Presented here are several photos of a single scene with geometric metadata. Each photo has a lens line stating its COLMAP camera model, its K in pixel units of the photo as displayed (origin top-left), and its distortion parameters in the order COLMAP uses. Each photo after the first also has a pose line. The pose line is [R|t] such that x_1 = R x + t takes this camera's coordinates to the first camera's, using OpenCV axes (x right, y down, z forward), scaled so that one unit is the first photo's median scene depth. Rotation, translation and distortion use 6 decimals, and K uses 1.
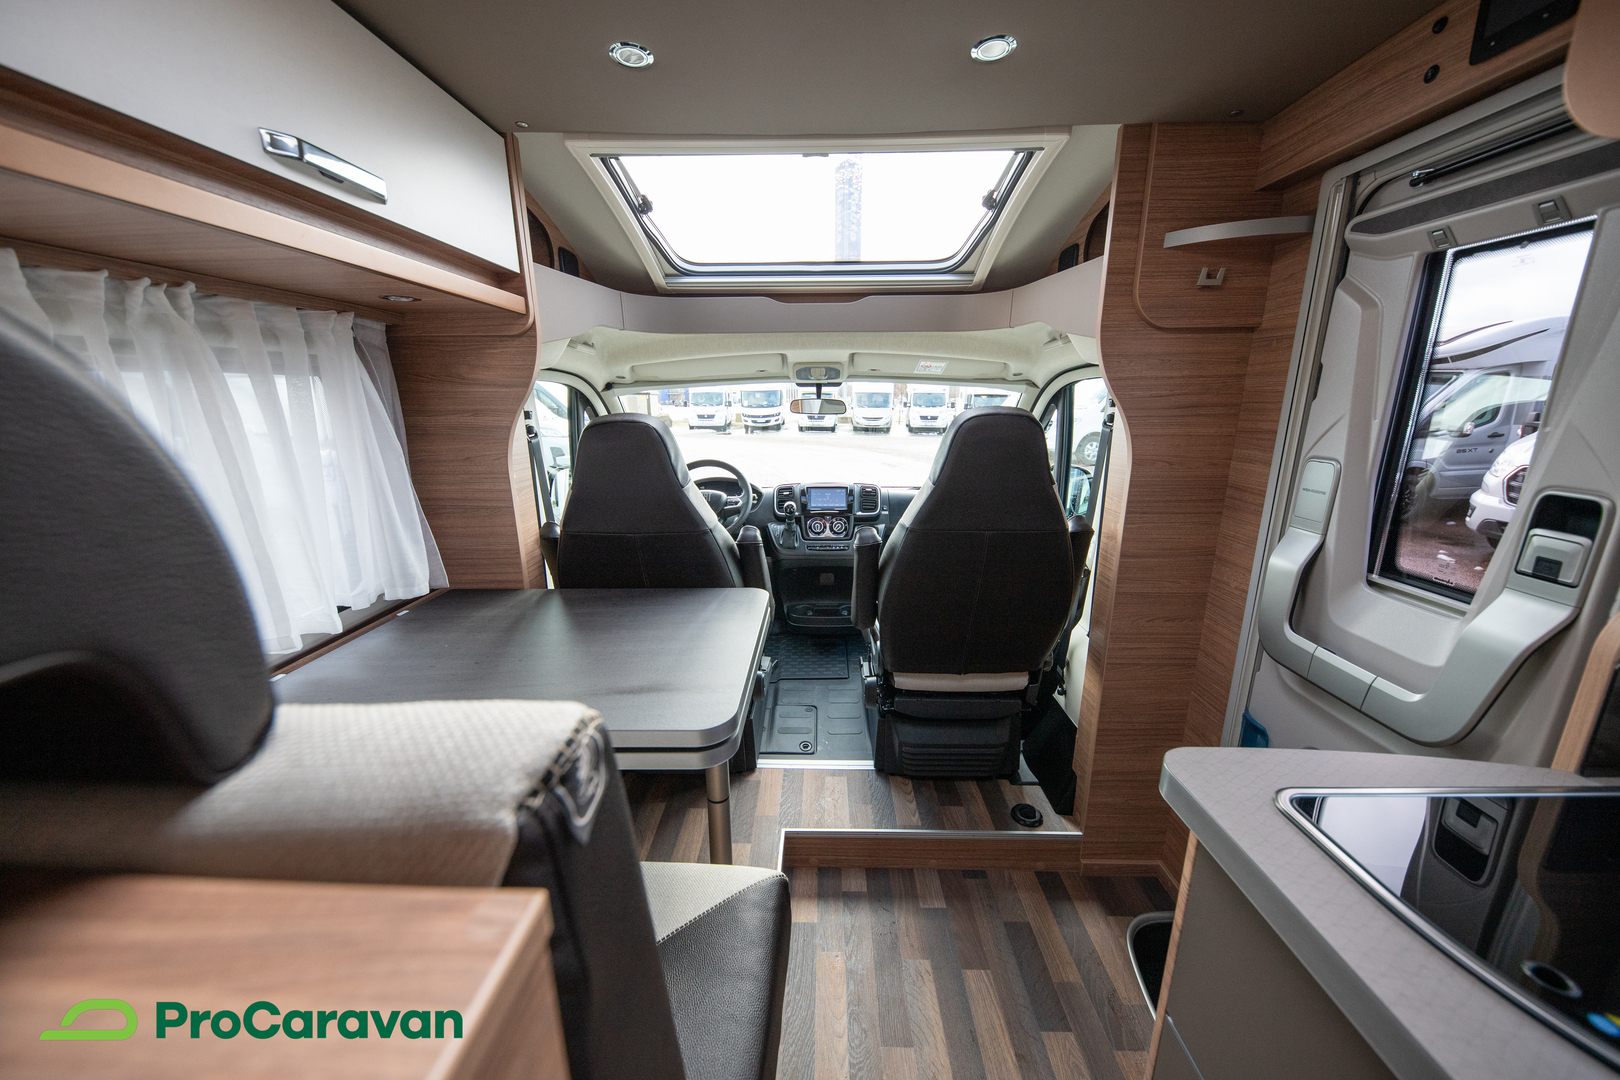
lens RADIAL K [[565.7, 0, 819.7], [0, 565.7, 539.6], [0, 0, 1]] dist [0.002986, -0.000169]
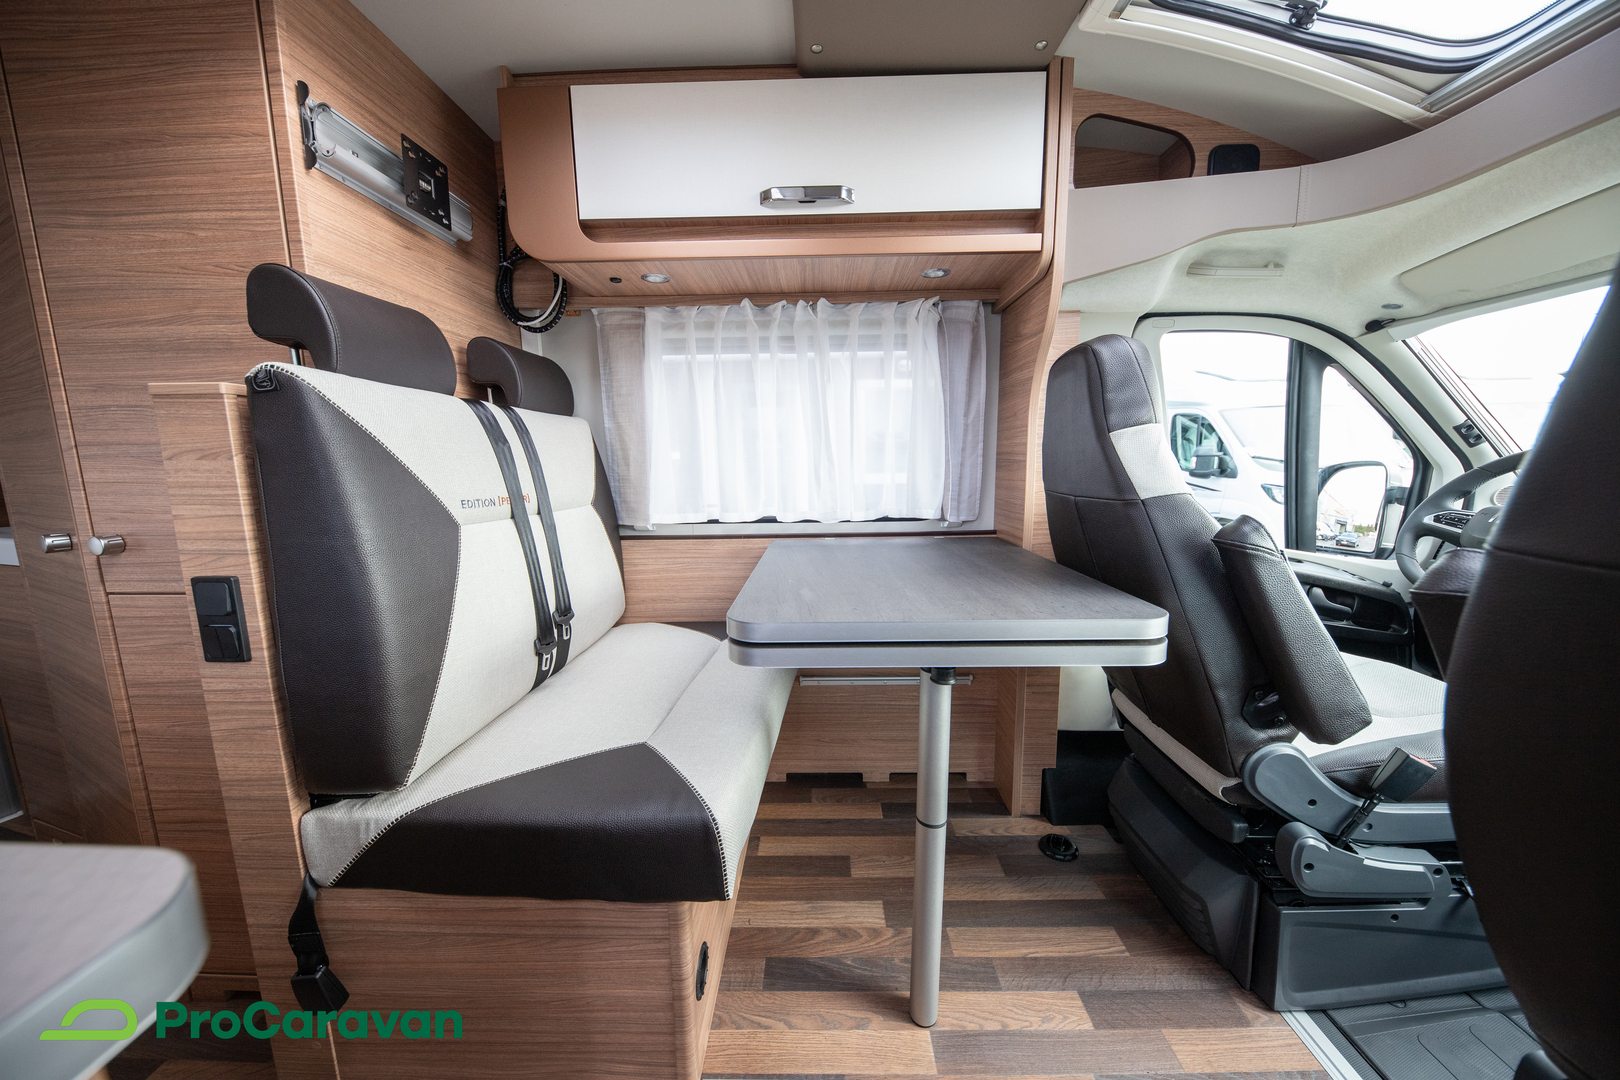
lens RADIAL K [[565.7, 0, 823.0], [0, 565.7, 540.8], [0, 0, 1]] dist [0.002986, -0.000169]
pose [[0.005836, 0.150986, -0.988519, 0.437668], [-0.224355, 0.963532, 0.145845, 0.011654], [0.974490, 0.220928, 0.039498, 0.639303]]
